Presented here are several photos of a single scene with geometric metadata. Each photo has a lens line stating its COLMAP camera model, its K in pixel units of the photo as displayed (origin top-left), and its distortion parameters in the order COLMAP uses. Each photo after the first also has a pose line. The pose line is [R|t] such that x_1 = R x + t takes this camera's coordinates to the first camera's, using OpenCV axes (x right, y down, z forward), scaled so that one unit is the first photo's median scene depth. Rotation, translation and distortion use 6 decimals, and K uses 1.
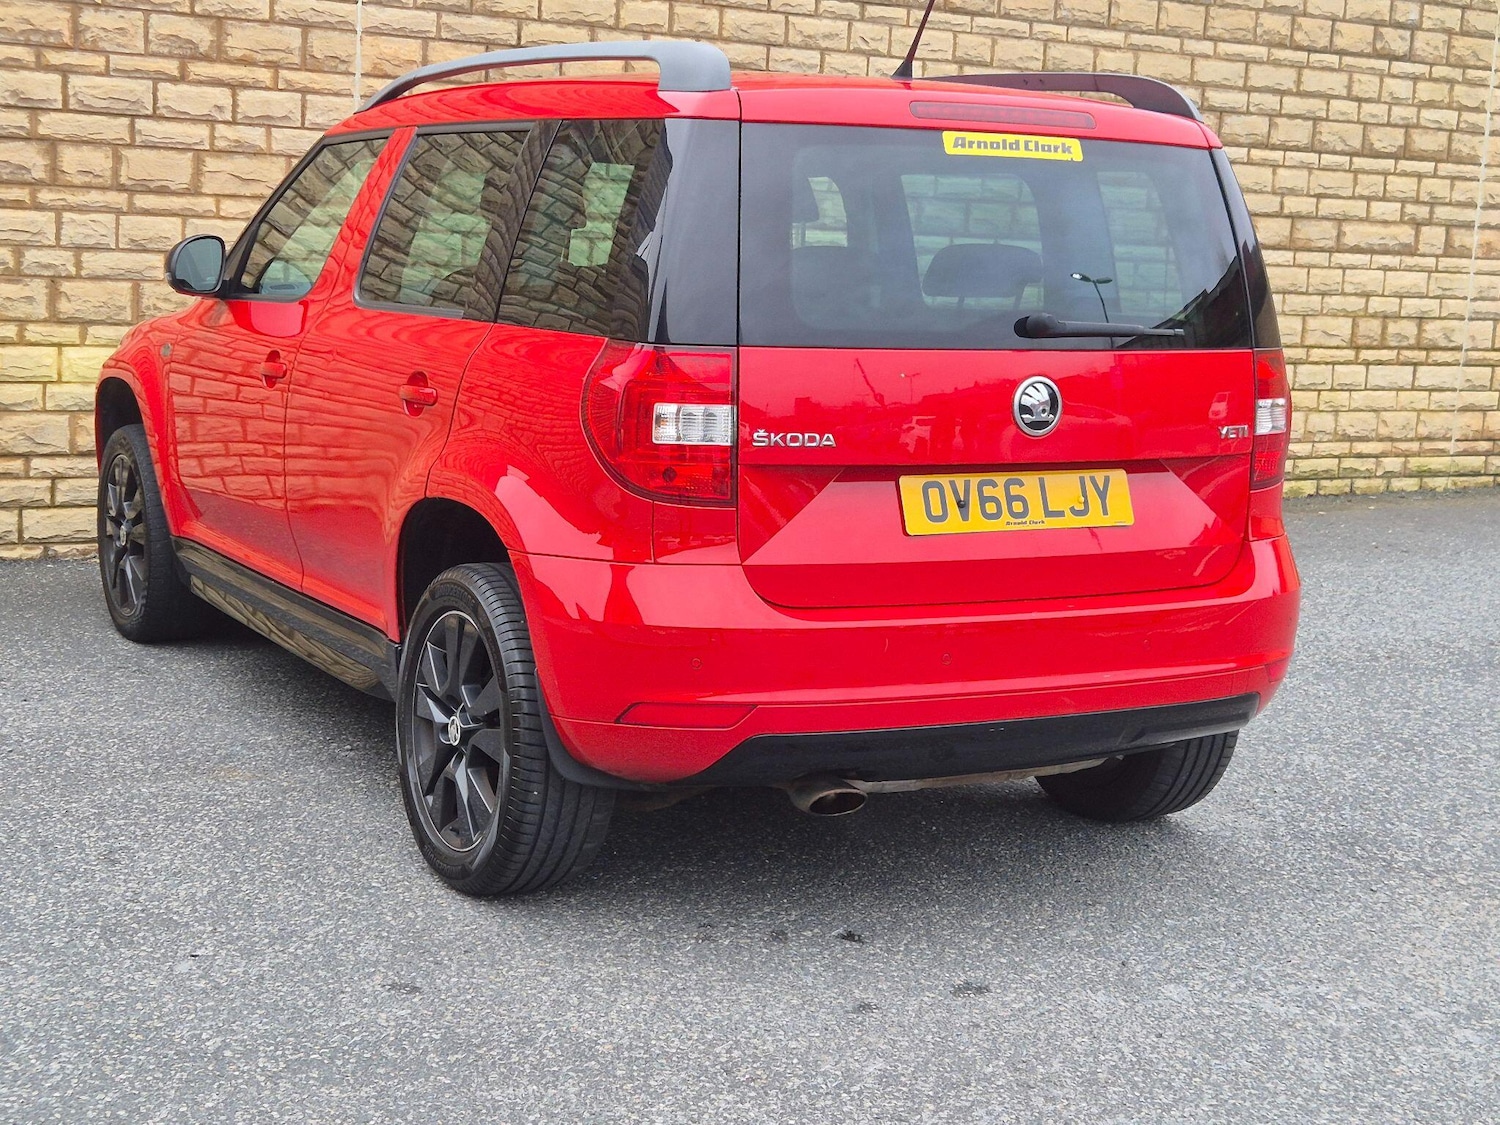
lens RADIAL K [[2292.8, 0, 776.0], [0, 2292.8, 541.0], [0, 0, 1]] dist [0.076510, 0.000000]
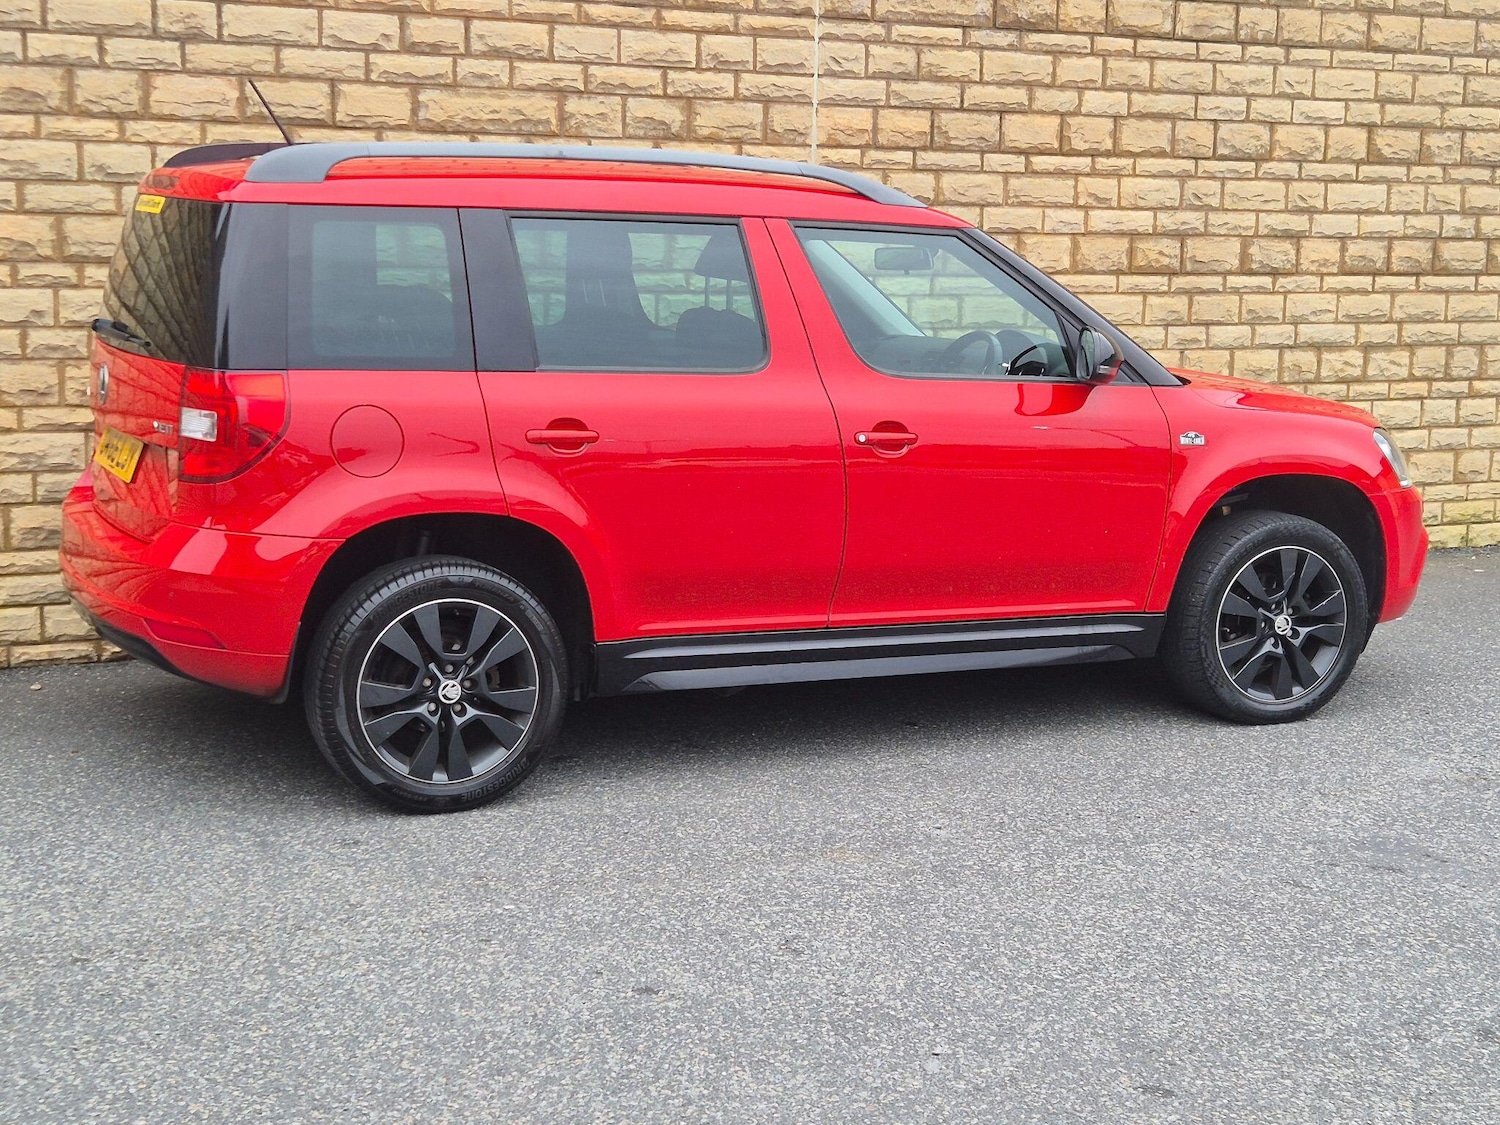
lens RADIAL K [[2292.8, 0, 768.4], [0, 2292.8, 561.6], [0, 0, 1]] dist [0.076510, 0.000000]
pose [[0.995889, -0.019127, -0.088541, -0.119431], [0.019704, 0.999790, 0.005638, -0.025230], [0.088414, -0.007359, 0.996057, -0.017789]]
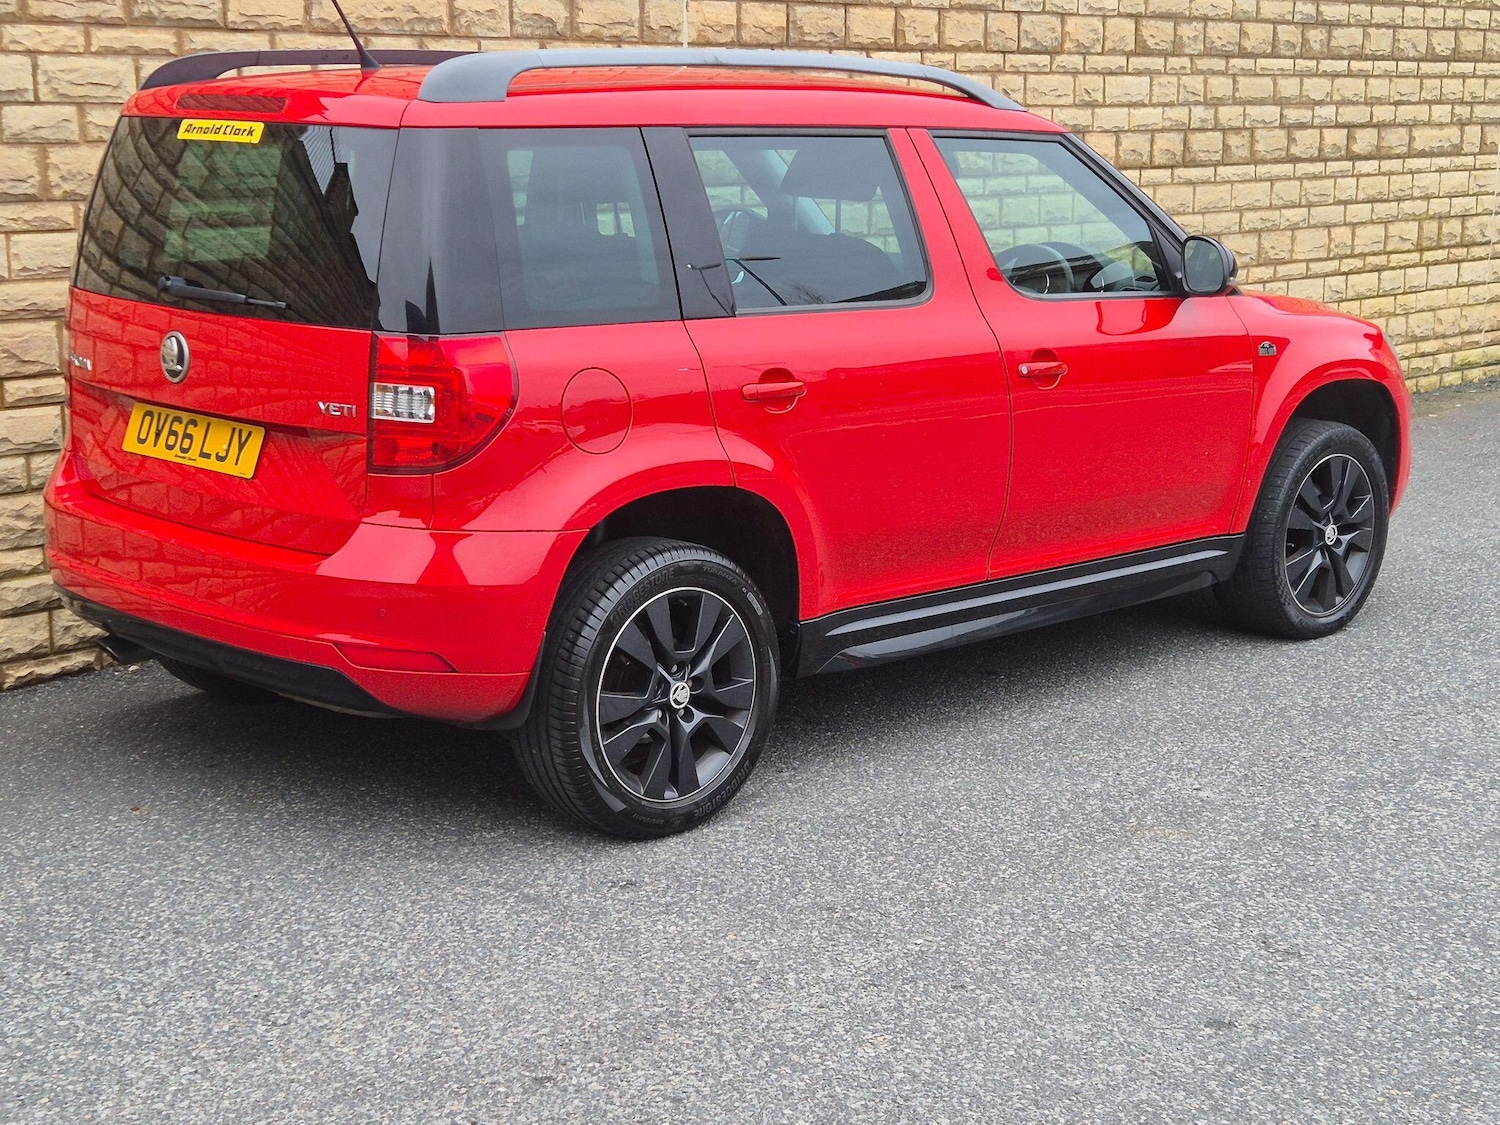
lens RADIAL K [[2292.8, 0, 714.3], [0, 2292.8, 578.0], [0, 0, 1]] dist [0.076510, 0.000000]
pose [[0.970259, -0.099817, 0.220531, -0.411467], [0.085243, 0.993558, 0.074669, -0.059506], [-0.226563, -0.053649, 0.972518, 0.089837]]
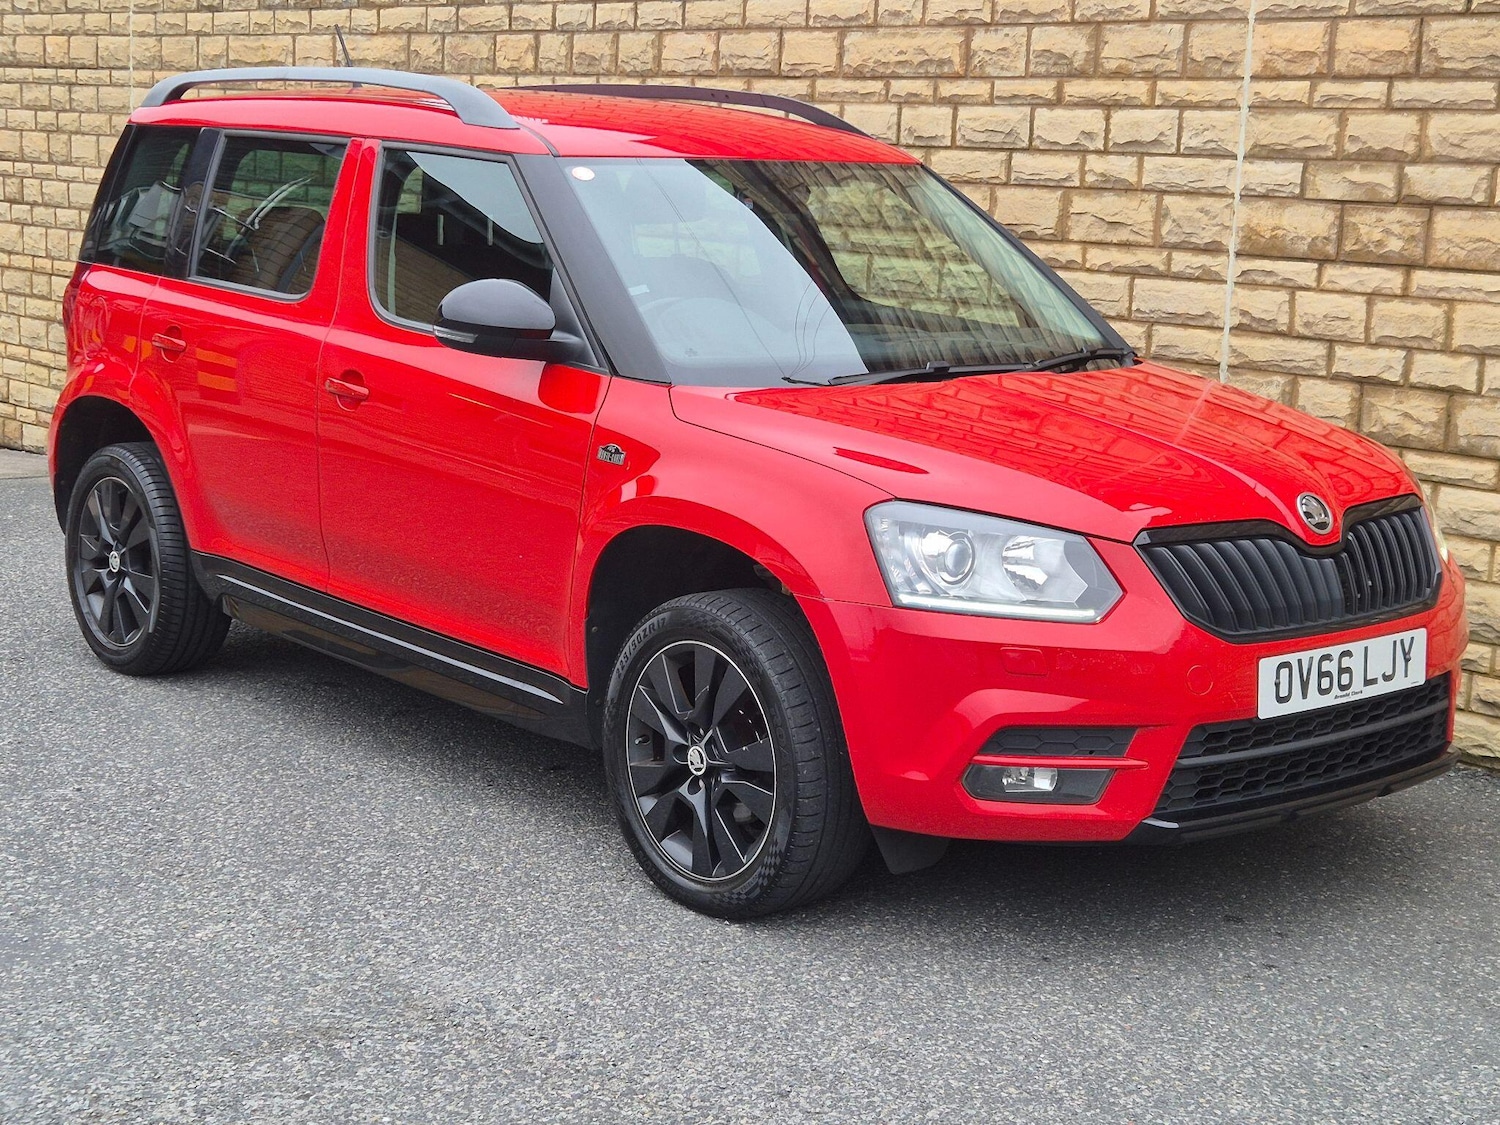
lens RADIAL K [[2292.8, 0, 750.5], [0, 2292.8, 537.6], [0, 0, 1]] dist [0.076510, 0.000000]
pose [[0.178539, 0.115064, -0.977182, 0.546340], [-0.173181, 0.981309, 0.083908, -0.096911], [0.968572, 0.154248, 0.195129, 0.755978]]
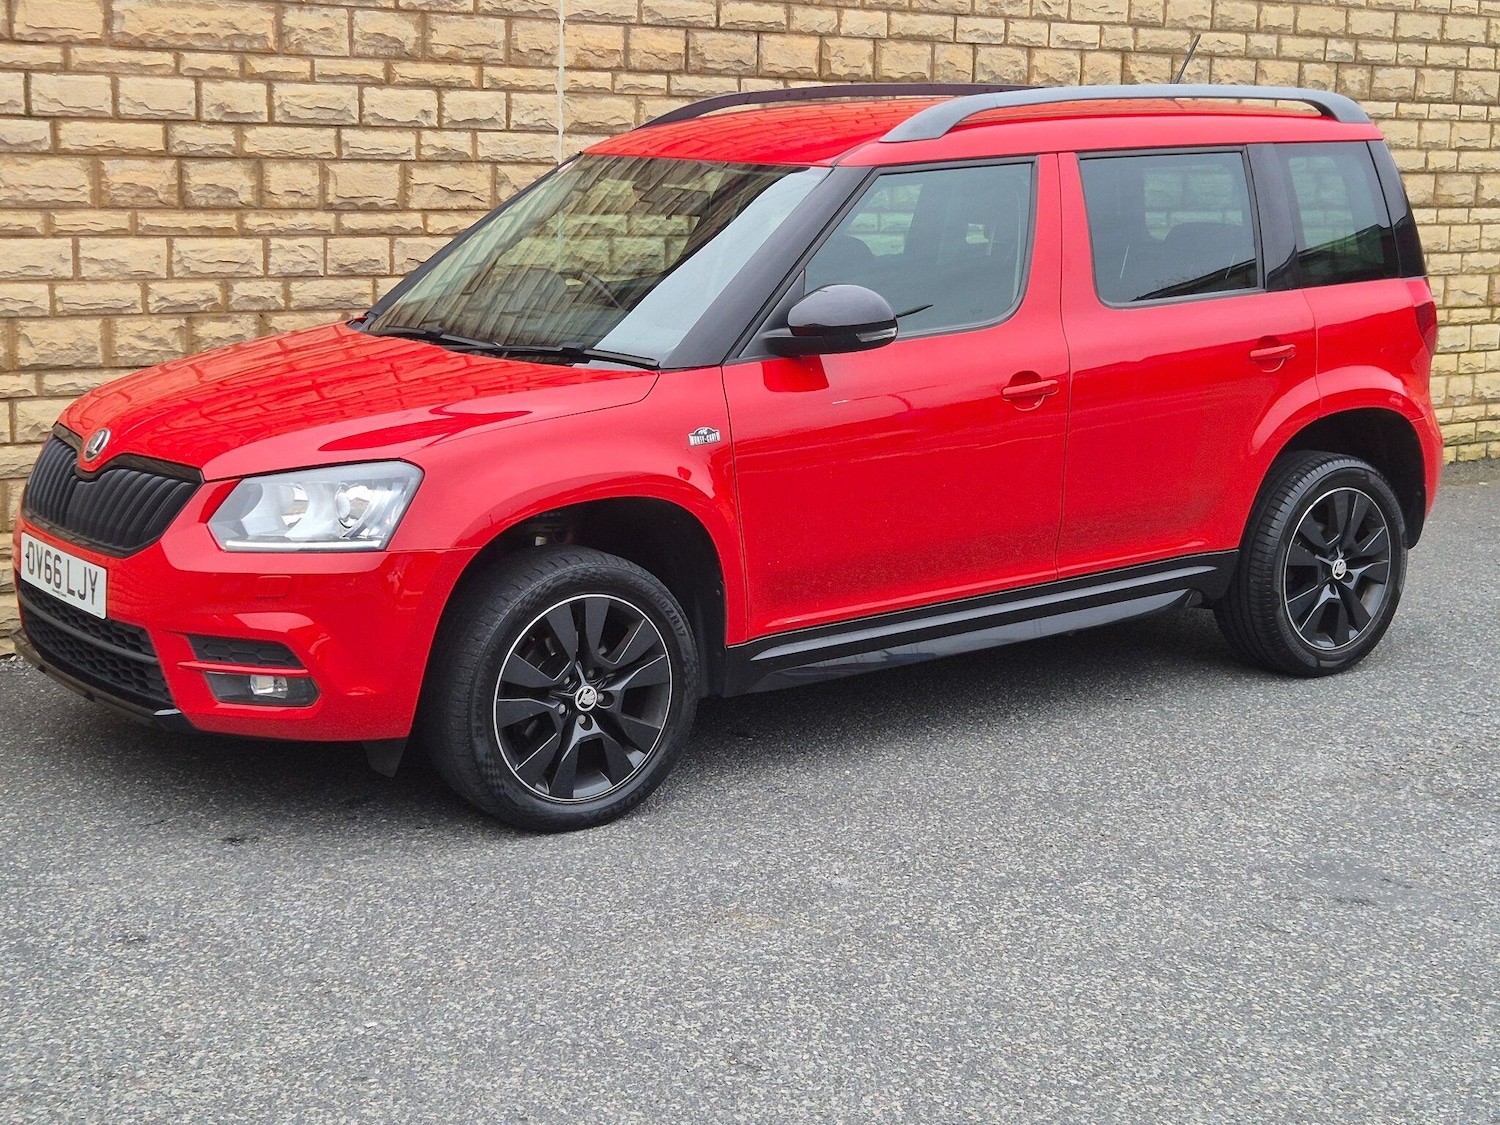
lens RADIAL K [[2292.8, 0, 729.2], [0, 2292.8, 524.5], [0, 0, 1]] dist [0.076510, 0.000000]
pose [[0.995269, -0.045564, 0.085817, -0.209526], [0.043106, 0.998611, 0.030285, -0.050296], [-0.087078, -0.026442, 0.995851, 0.096943]]
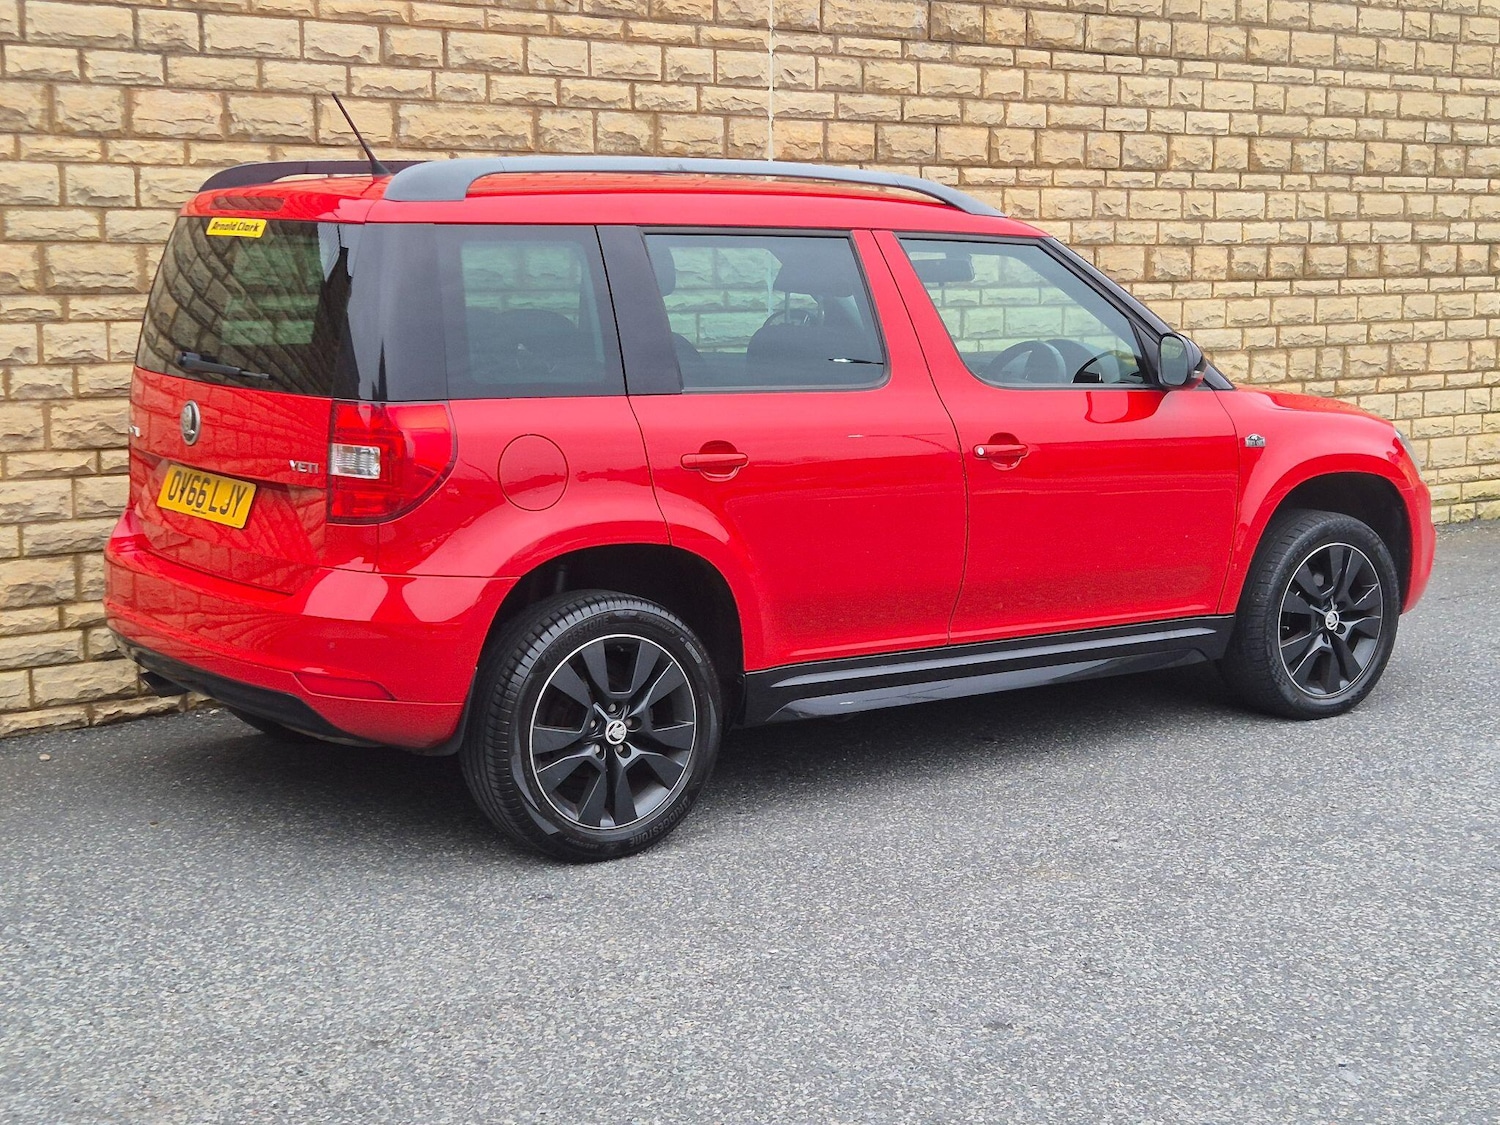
lens RADIAL K [[2292.8, 0, 778.0], [0, 2292.8, 568.0], [0, 0, 1]] dist [0.076510, 0.000000]
pose [[0.992385, -0.065856, 0.104090, -0.305953], [0.065472, 0.997829, 0.007108, -0.033024], [-0.104332, -0.000239, 0.994542, 0.004006]]
